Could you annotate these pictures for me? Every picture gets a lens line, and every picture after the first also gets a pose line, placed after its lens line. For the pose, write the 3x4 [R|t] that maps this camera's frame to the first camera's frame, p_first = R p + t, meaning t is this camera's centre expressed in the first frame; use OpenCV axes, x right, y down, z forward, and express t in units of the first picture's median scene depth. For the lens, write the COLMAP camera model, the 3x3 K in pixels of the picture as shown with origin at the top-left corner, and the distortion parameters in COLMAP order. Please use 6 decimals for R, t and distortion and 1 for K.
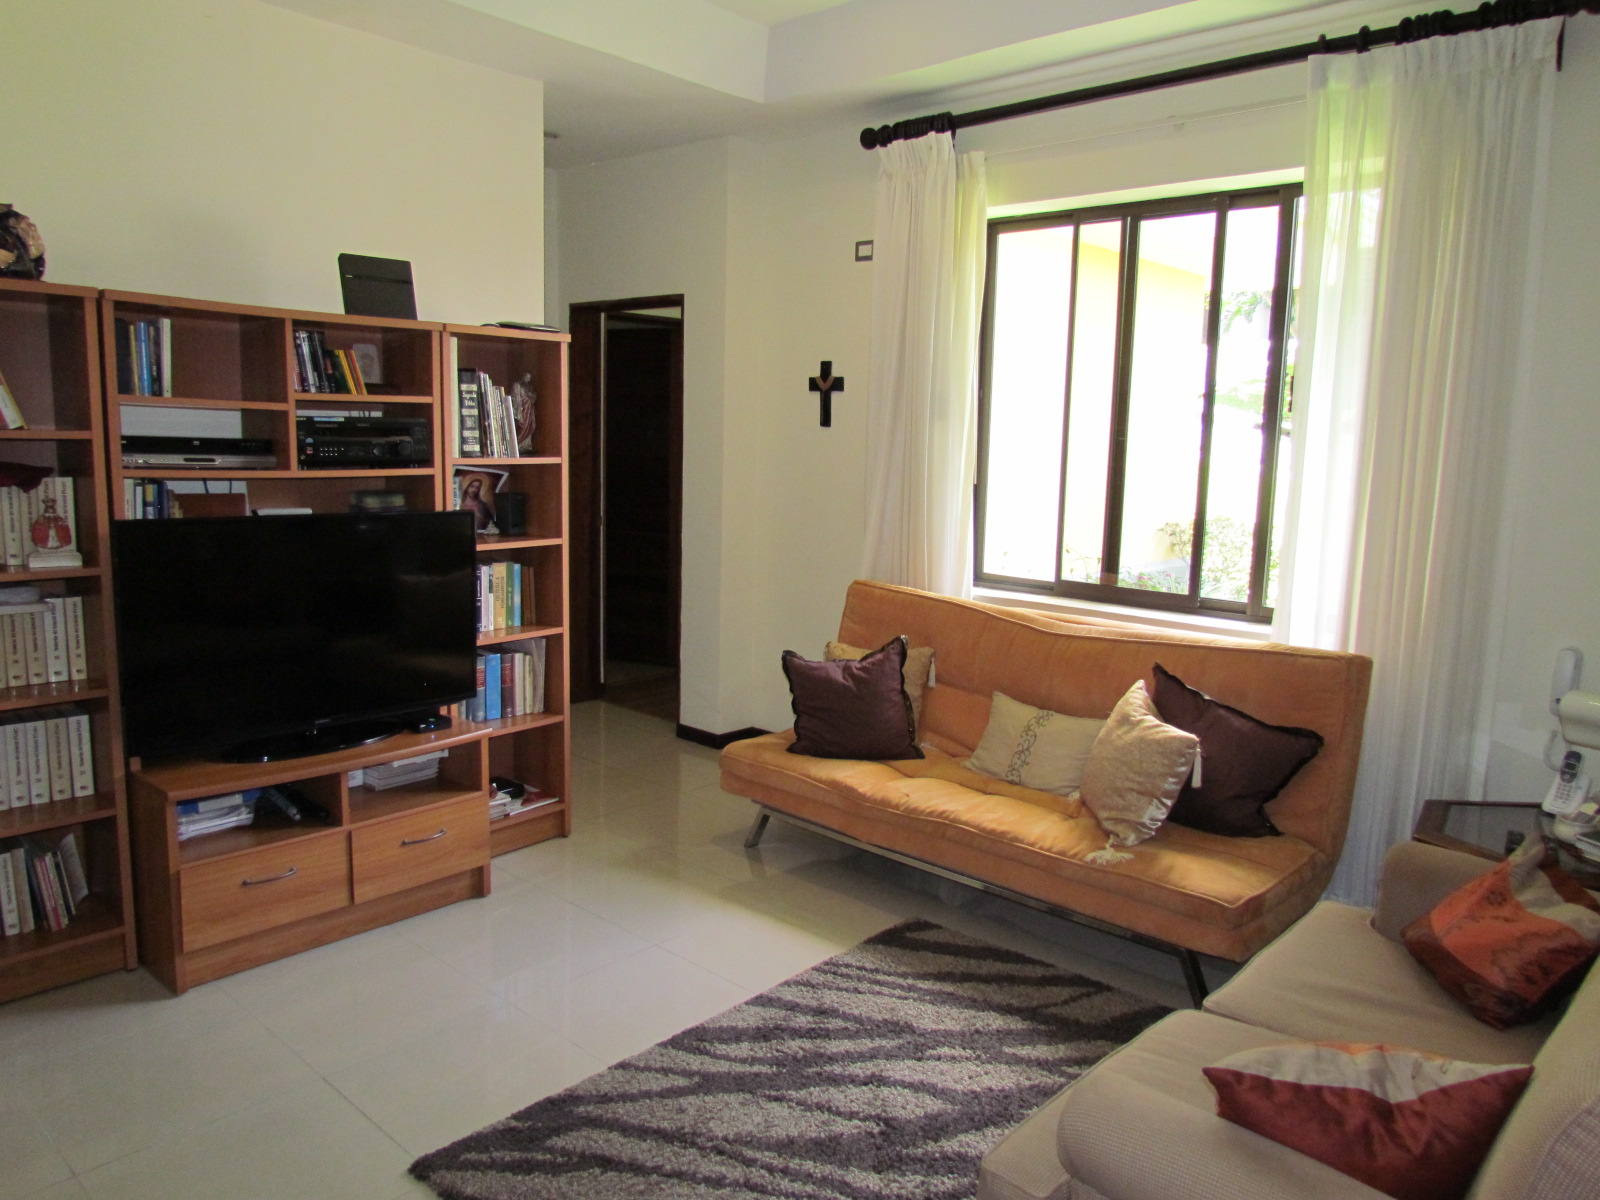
lens RADIAL K [[1136.0, 0, 800.0], [0, 1136.0, 600.0], [0, 0, 1]] dist [-0.028445, 0.004522]
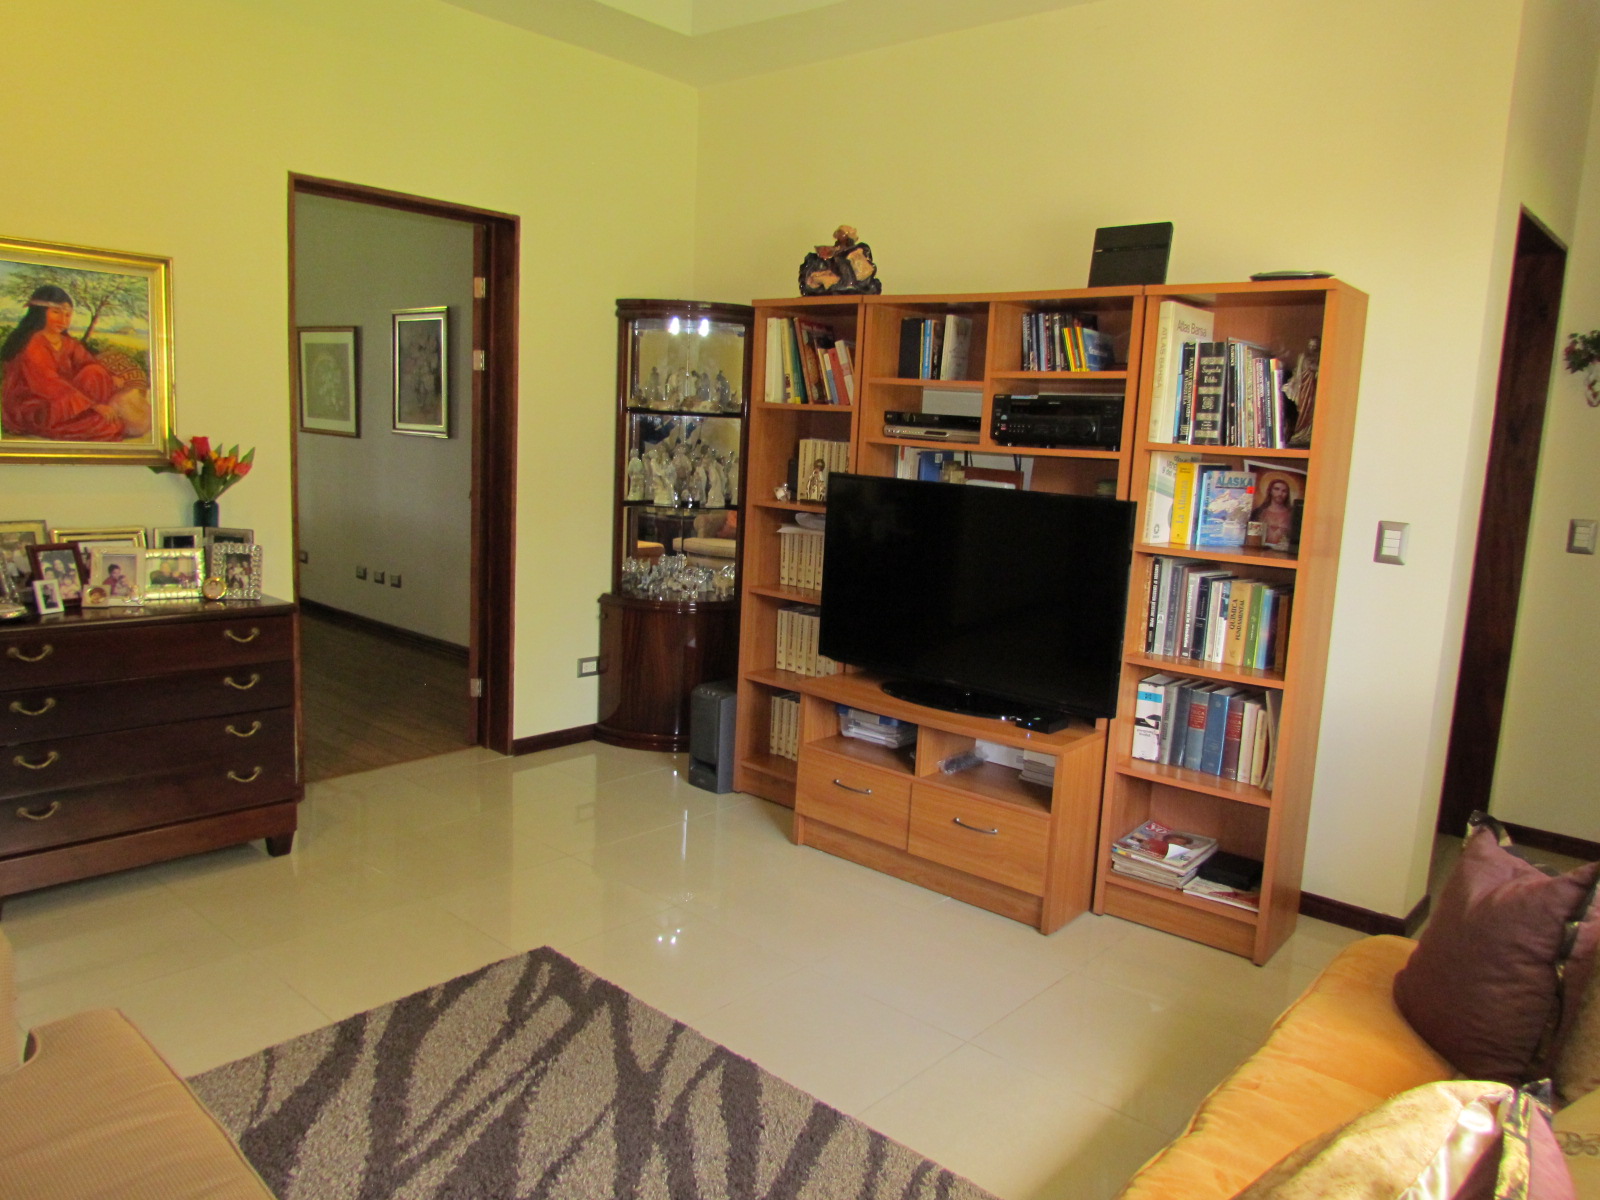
lens RADIAL K [[1136.0, 0, 800.0], [0, 1136.0, 600.0], [0, 0, 1]] dist [-0.028445, 0.004522]
pose [[0.021926, 0.127283, -0.991624, 0.649412], [-0.195255, 0.973308, 0.120615, -0.070526], [0.980507, 0.190975, 0.046194, 0.841463]]
